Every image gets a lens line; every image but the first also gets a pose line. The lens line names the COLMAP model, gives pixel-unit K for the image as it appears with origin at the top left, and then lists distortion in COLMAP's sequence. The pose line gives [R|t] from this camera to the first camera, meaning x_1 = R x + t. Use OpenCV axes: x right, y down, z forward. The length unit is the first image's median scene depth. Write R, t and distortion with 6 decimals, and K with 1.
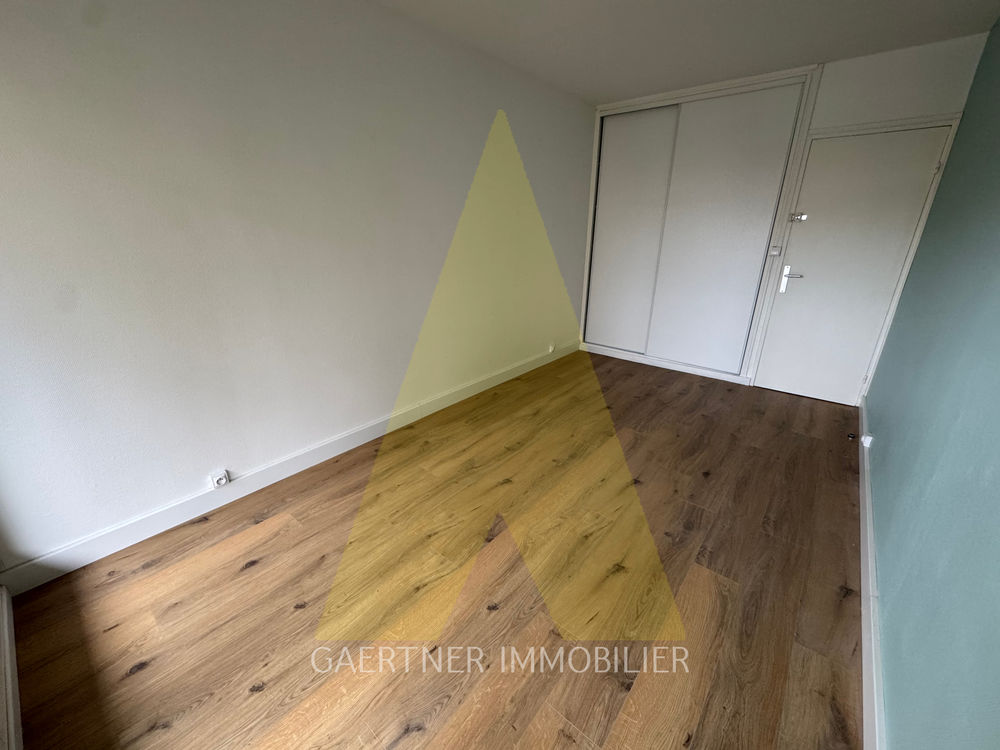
lens RADIAL K [[397.2, 0, 509.0], [0, 397.2, 373.2], [0, 0, 1]] dist [-0.004086, 0.000027]
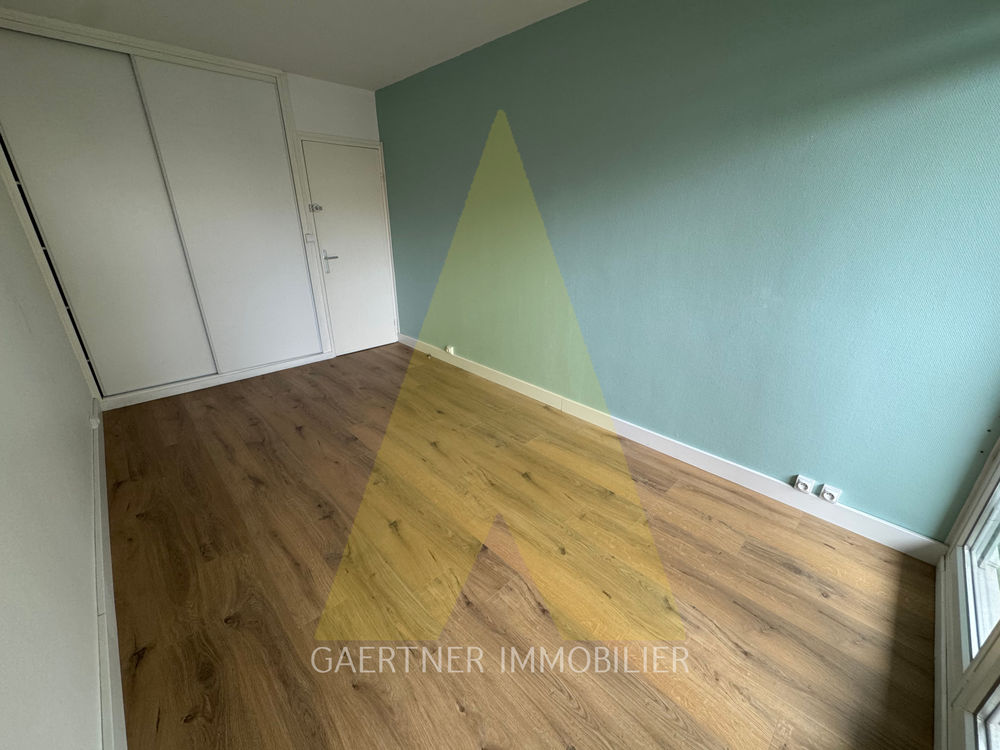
lens RADIAL K [[397.2, 0, 492.6], [0, 397.2, 372.5], [0, 0, 1]] dist [-0.004086, 0.000027]
pose [[0.127023, -0.370388, 0.920151, -0.480656], [0.340177, 0.887671, 0.310353, -0.156398], [-0.931743, 0.273592, 0.238752, 0.389764]]
